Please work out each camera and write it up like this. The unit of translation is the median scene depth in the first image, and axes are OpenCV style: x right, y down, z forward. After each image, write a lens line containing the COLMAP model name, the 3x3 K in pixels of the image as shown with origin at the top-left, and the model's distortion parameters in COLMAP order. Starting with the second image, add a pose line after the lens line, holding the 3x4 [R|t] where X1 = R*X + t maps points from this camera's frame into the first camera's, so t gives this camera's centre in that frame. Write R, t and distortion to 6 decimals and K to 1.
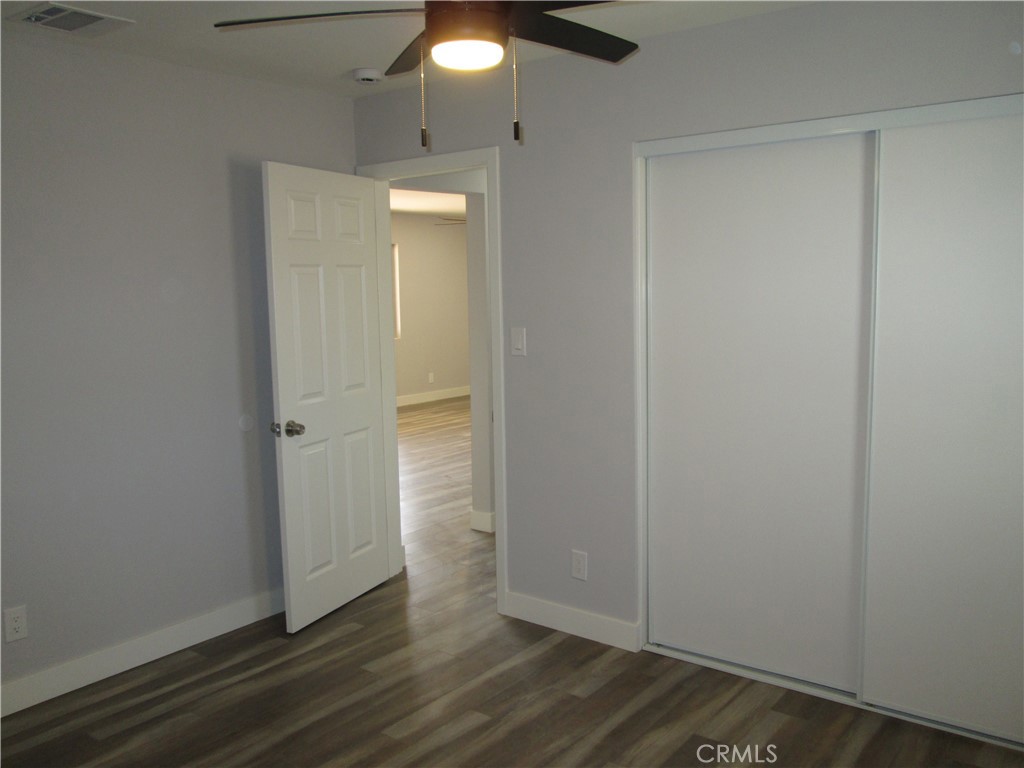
lens RADIAL K [[859.3, 0, 512.0], [0, 859.3, 384.0], [0, 0, 1]] dist [-0.037874, 0.022715]
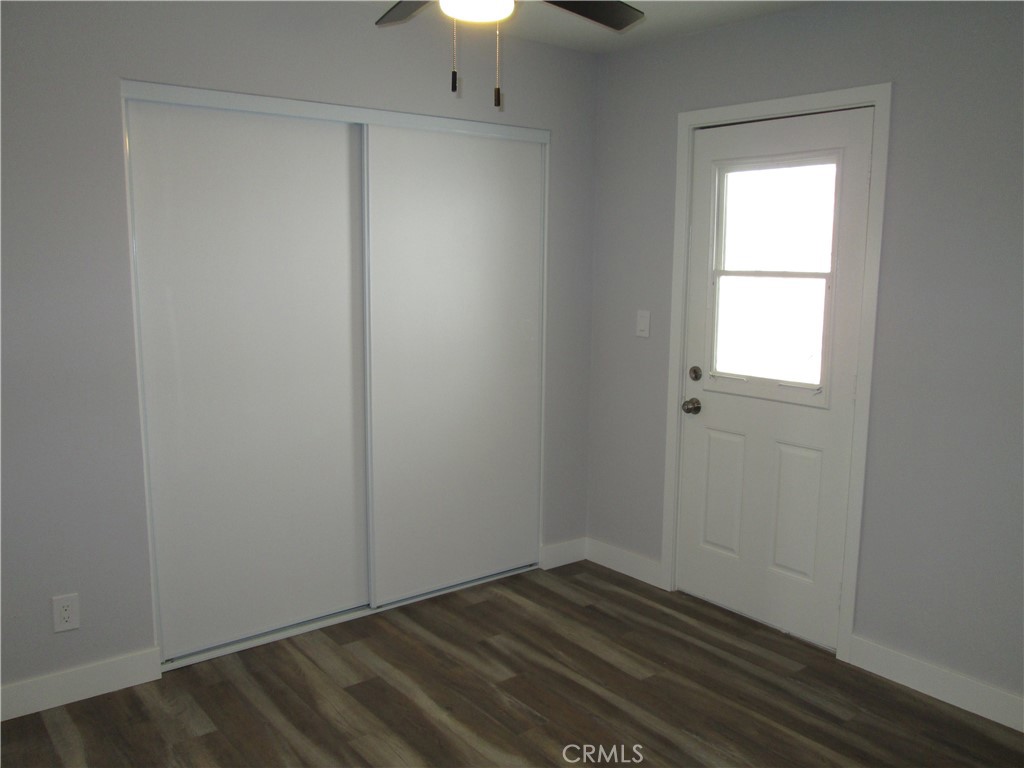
lens RADIAL K [[859.3, 0, 512.0], [0, 859.3, 384.0], [0, 0, 1]] dist [-0.037874, 0.022715]
pose [[0.241549, -0.123925, 0.962443, -0.653245], [0.098431, 0.989825, 0.102747, -0.039889], [-0.965384, 0.069915, 0.251289, 0.488587]]
